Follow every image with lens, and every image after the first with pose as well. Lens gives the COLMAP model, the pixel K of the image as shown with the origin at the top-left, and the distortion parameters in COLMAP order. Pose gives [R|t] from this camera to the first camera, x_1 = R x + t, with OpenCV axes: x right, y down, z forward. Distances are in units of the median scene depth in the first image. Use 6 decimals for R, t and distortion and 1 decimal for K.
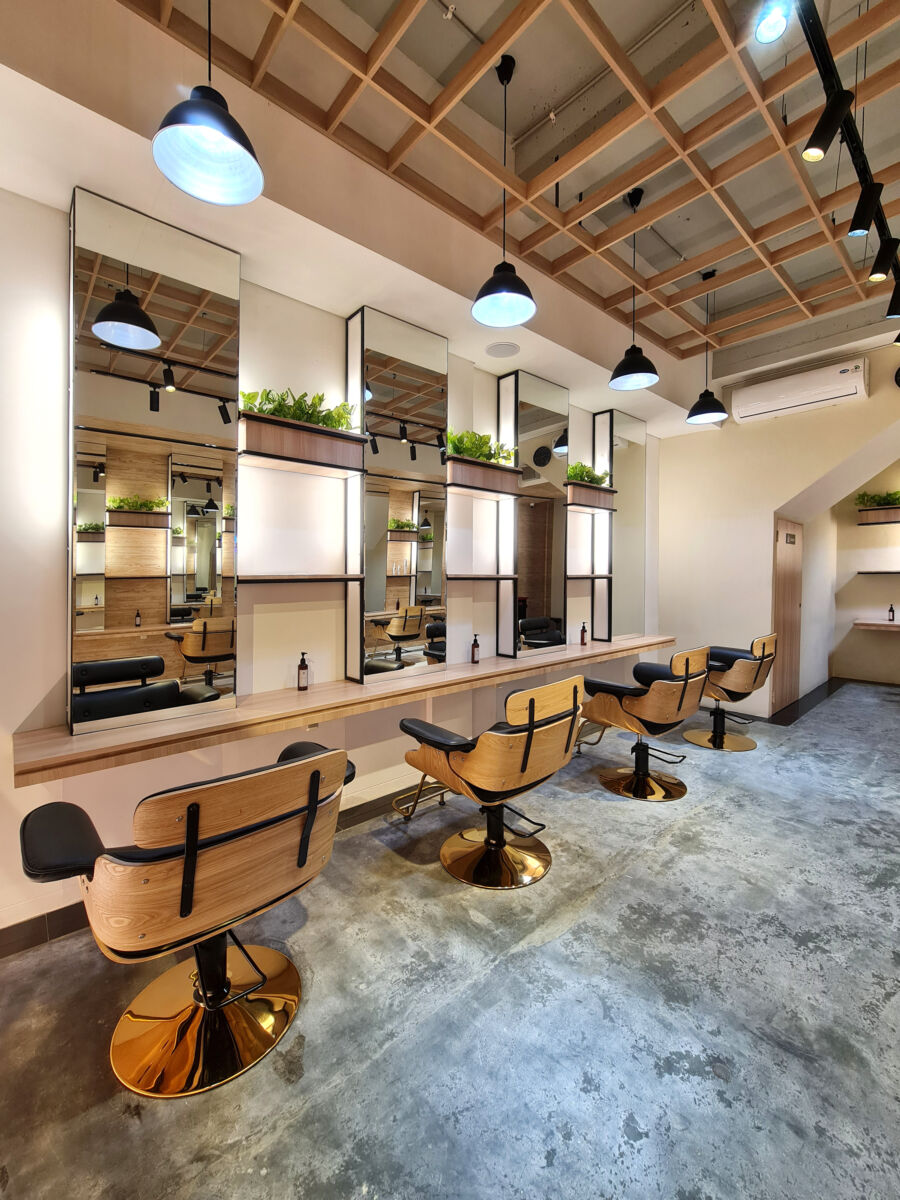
lens RADIAL K [[500.4, 0, 450.1], [0, 500.4, 595.4], [0, 0, 1]] dist [-0.003695, 0.000521]
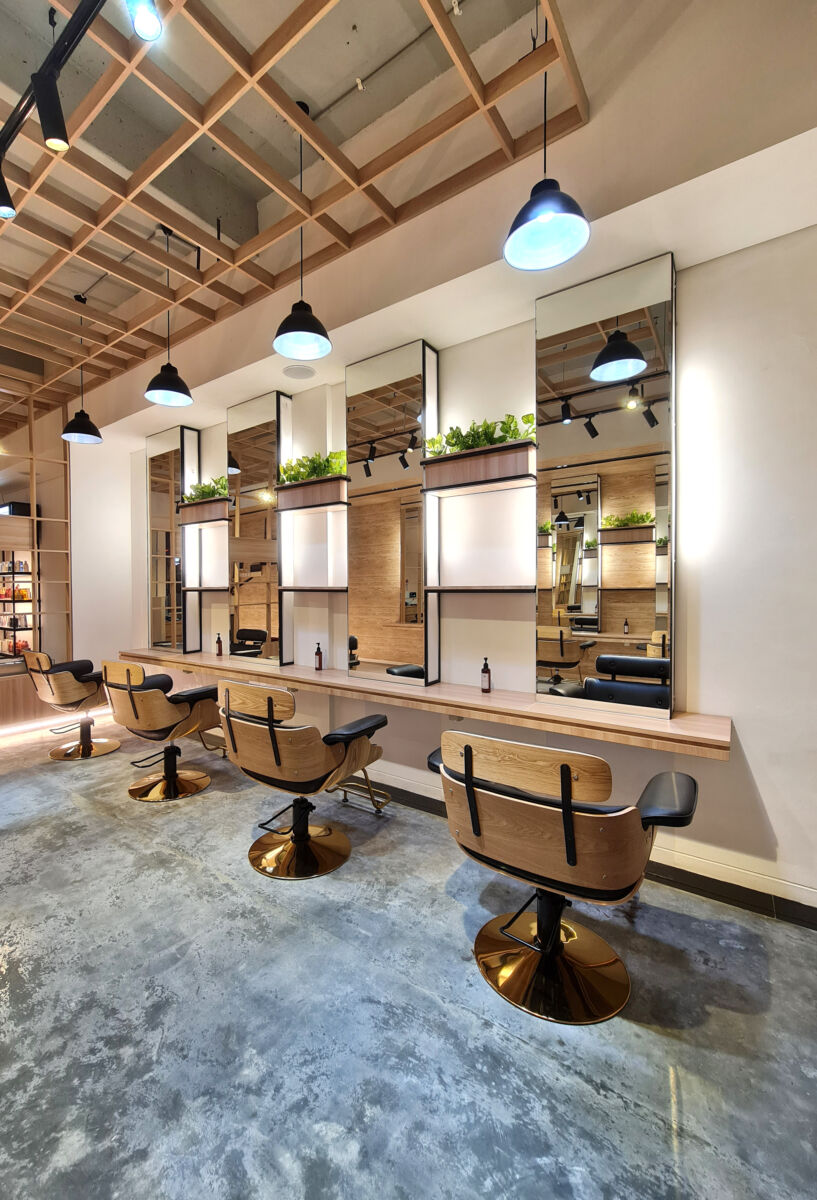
lens RADIAL K [[492.2, 0, 359.4], [0, 492.2, 591.7], [0, 0, 1]] dist [-0.003243, -0.000423]
pose [[0.185729, 0.008521, -0.982564, 1.326201], [-0.034613, 0.999399, 0.002124, -0.050450], [0.981991, 0.033615, 0.185912, 1.052962]]
